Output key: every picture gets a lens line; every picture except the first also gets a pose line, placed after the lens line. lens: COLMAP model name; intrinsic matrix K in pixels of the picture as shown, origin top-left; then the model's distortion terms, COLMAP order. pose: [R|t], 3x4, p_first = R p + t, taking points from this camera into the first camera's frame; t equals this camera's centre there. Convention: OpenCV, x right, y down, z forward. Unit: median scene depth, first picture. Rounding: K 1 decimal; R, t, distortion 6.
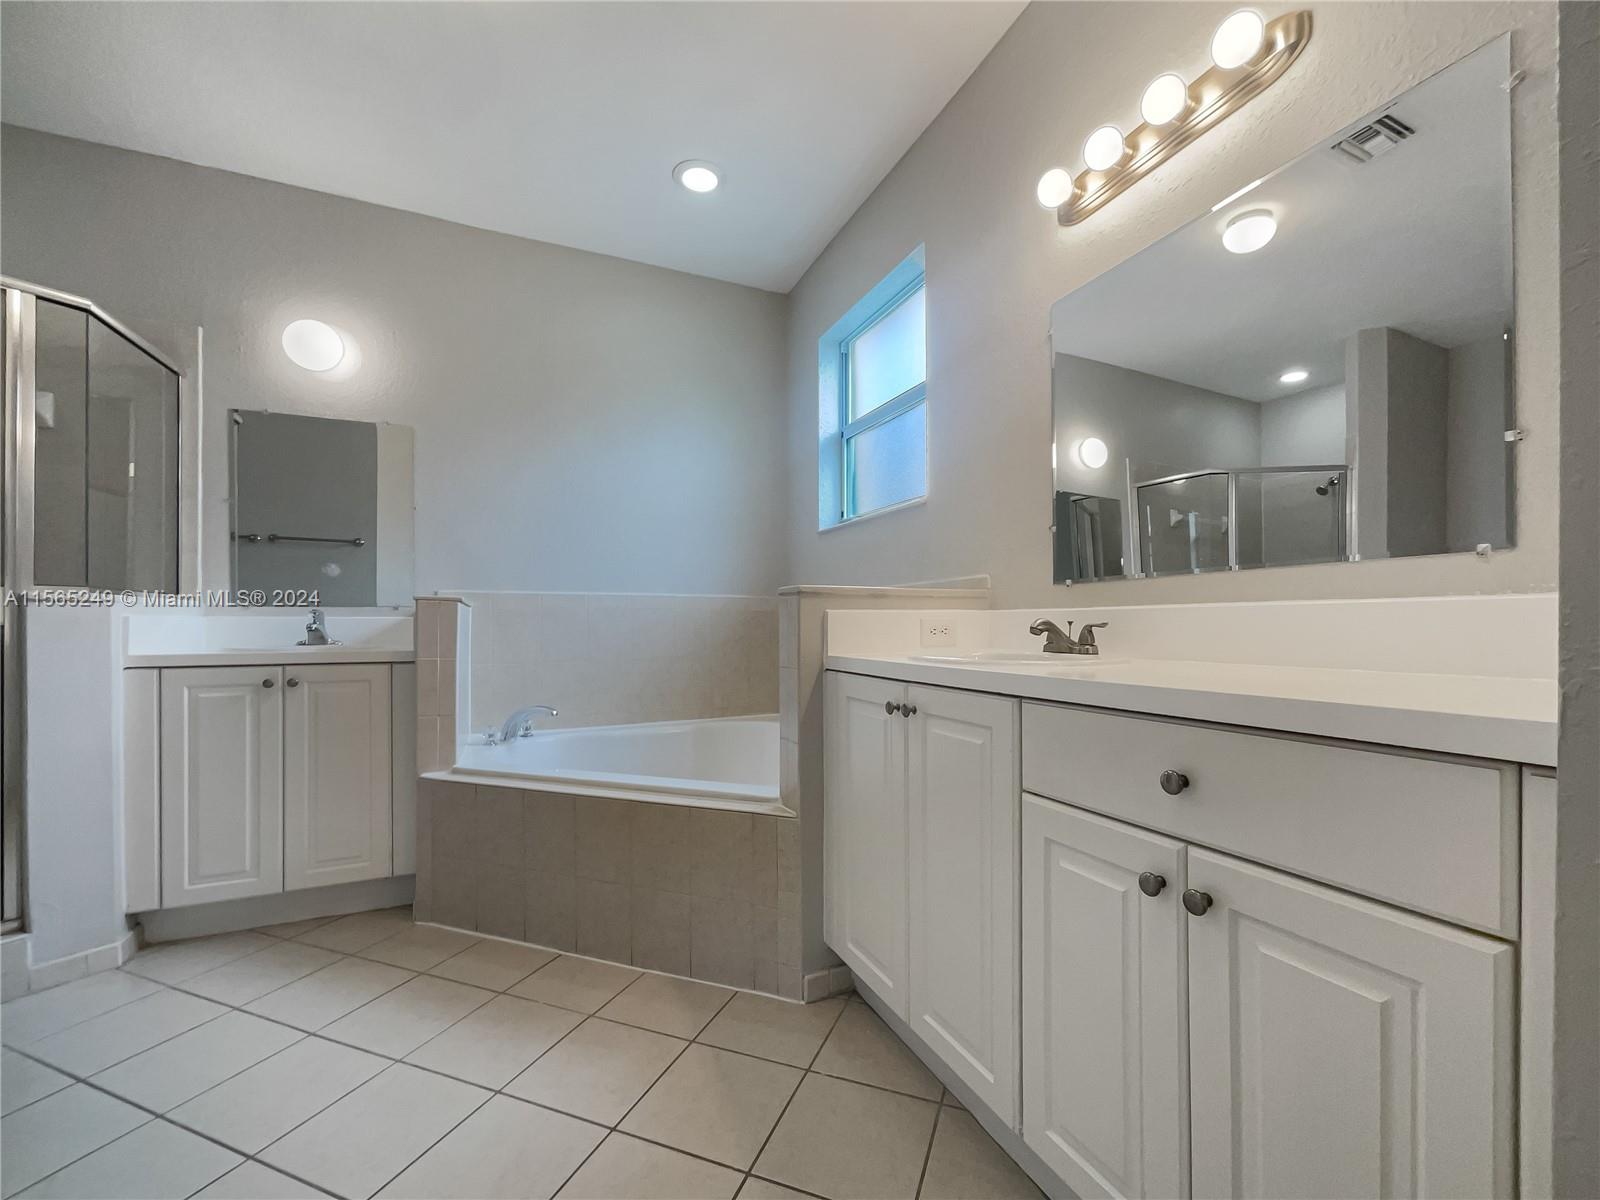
lens RADIAL K [[643.4, 0, 814.2], [0, 643.4, 629.9], [0, 0, 1]] dist [0.001726, 0.000039]
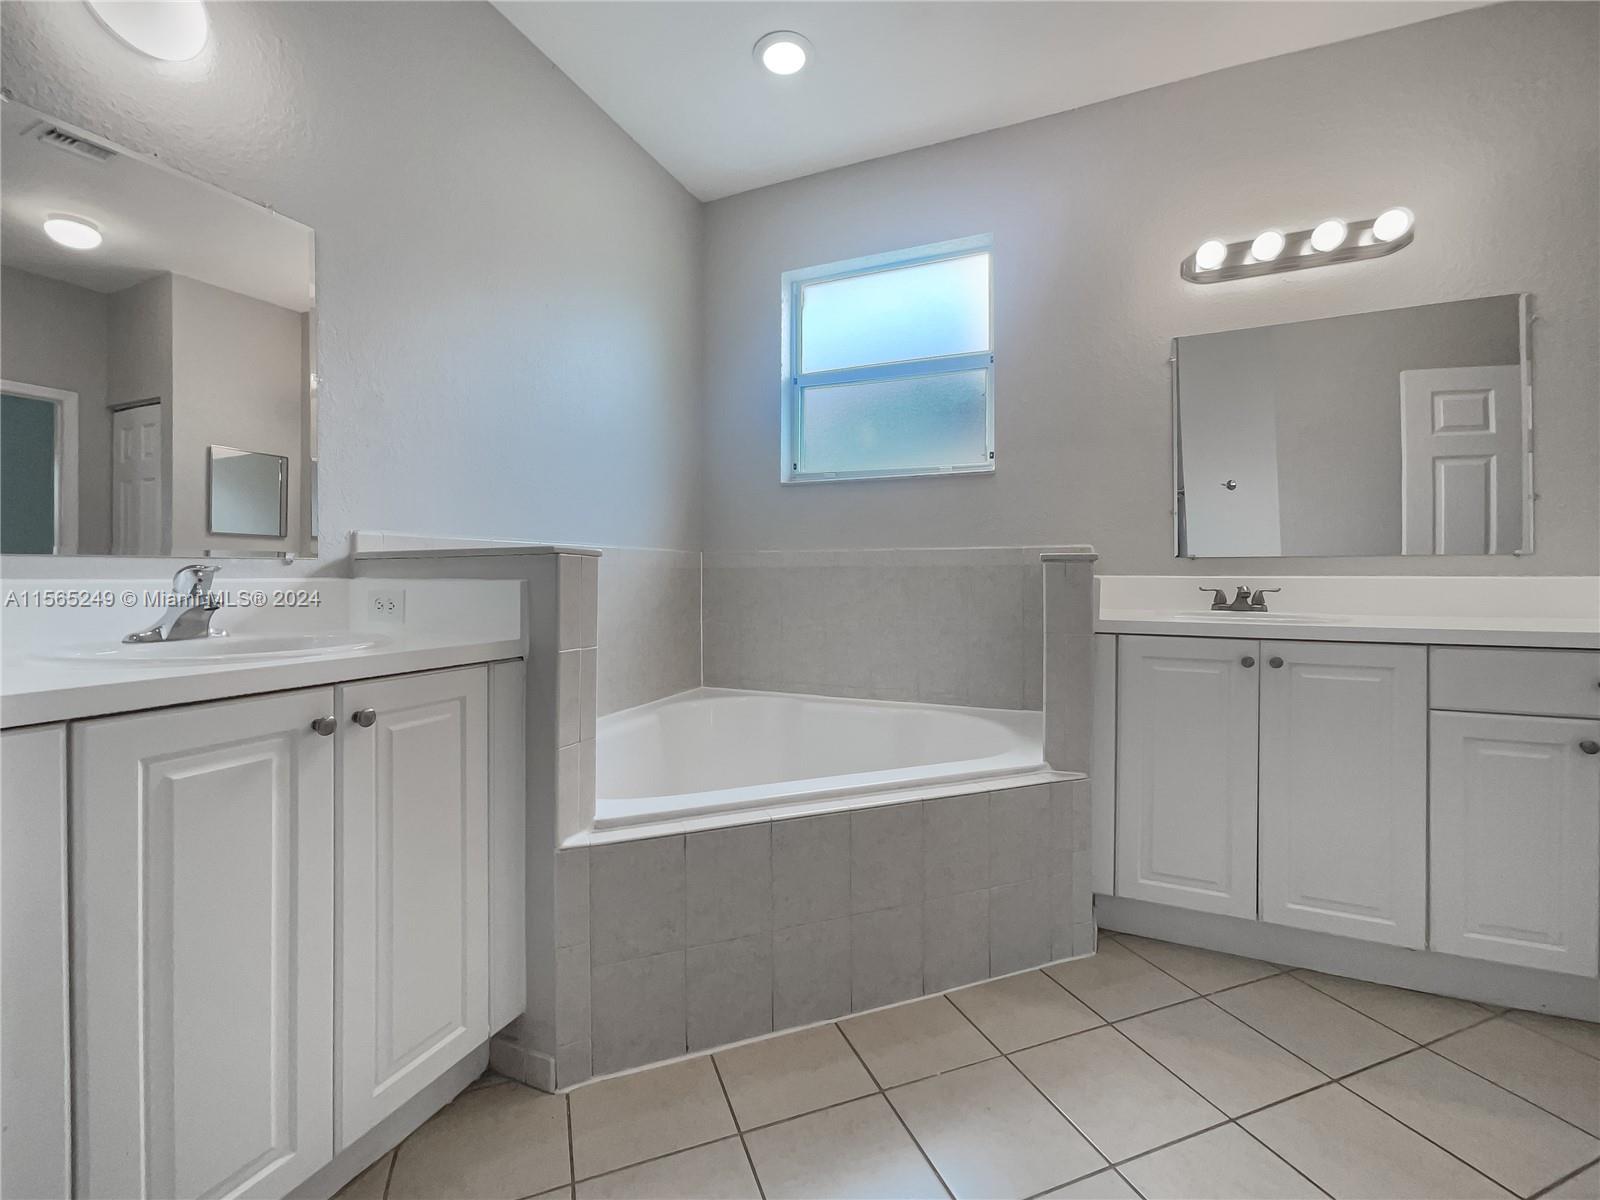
lens RADIAL K [[665.9, 0, 802.3], [0, 665.9, 579.0], [0, 0, 1]] dist [-0.001345, -0.000191]
pose [[0.765714, -0.001595, 0.643179, -0.885995], [0.003649, 0.999992, -0.001865, -0.022522], [-0.643171, 0.003775, 0.765713, 0.396432]]
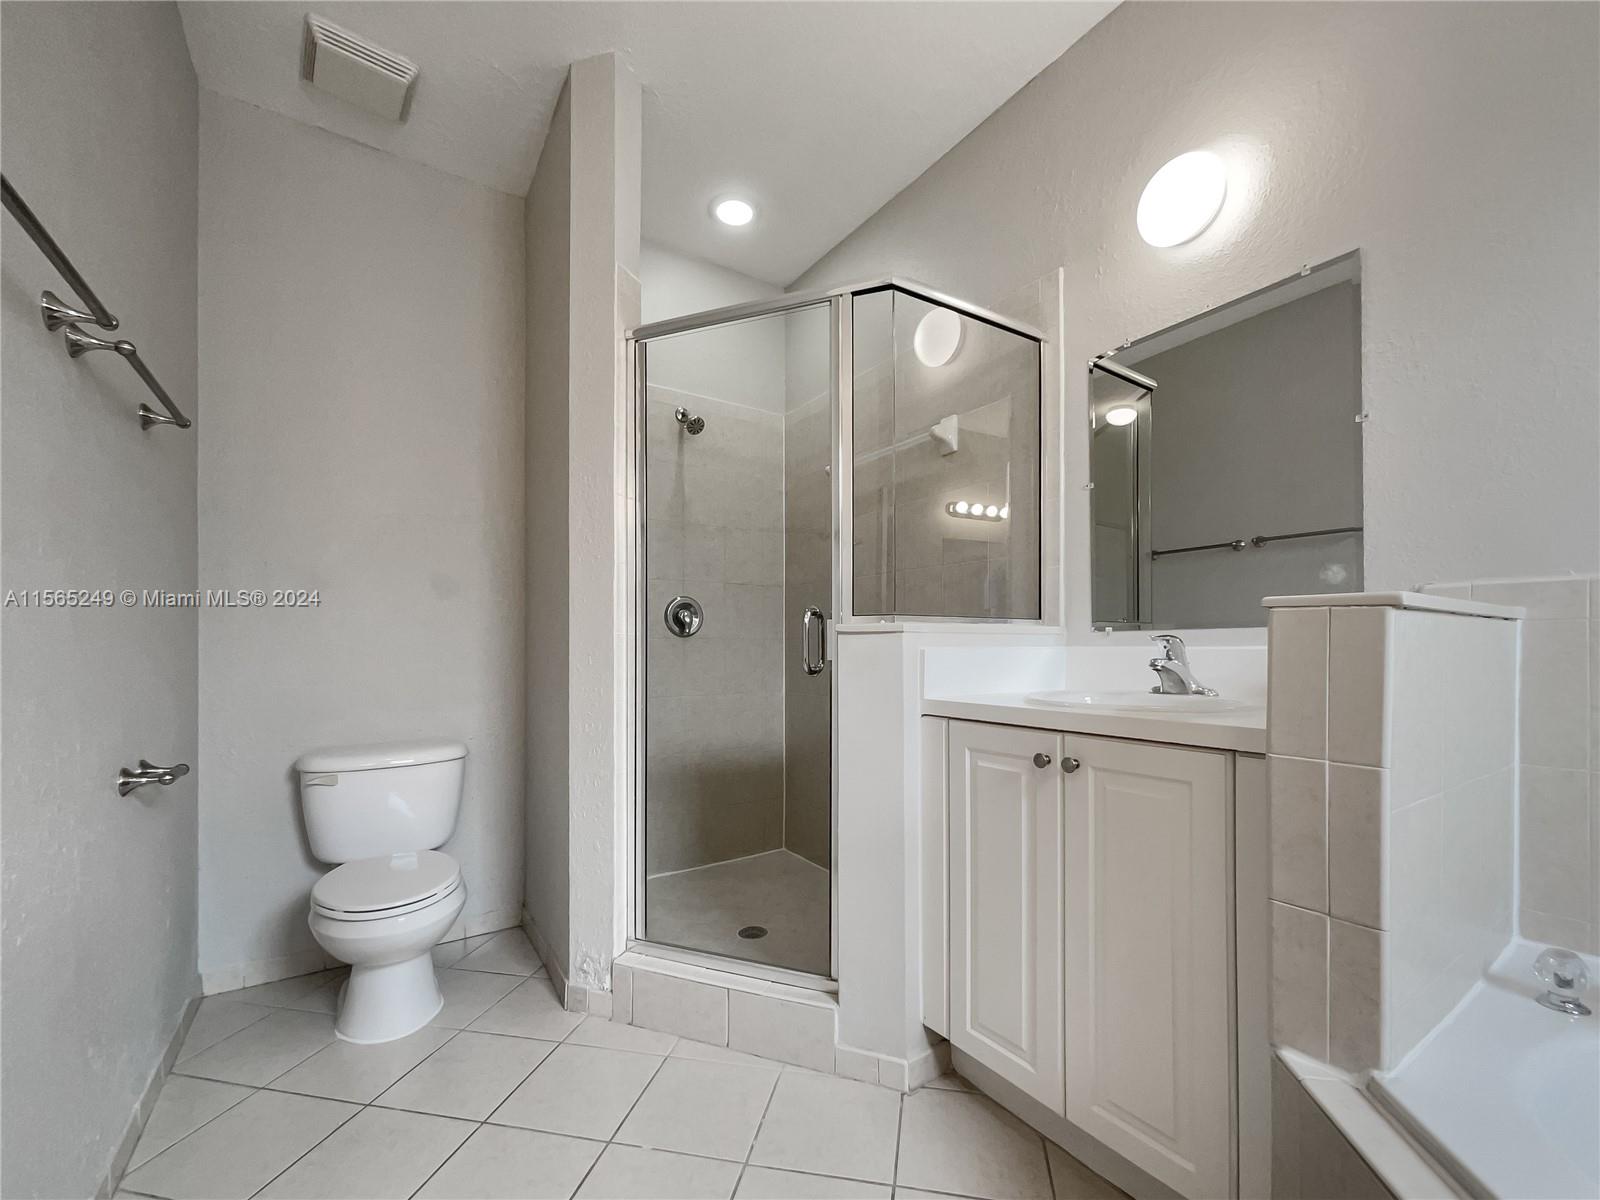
lens RADIAL K [[658.3, 0, 798.8], [0, 658.3, 646.7], [0, 0, 1]] dist [-0.015023, 0.000206]
pose [[0.124074, -0.007092, -0.992248, -0.264541], [-0.003507, 0.999965, -0.007586, -0.017541], [0.992267, 0.004421, 0.124044, 0.693662]]
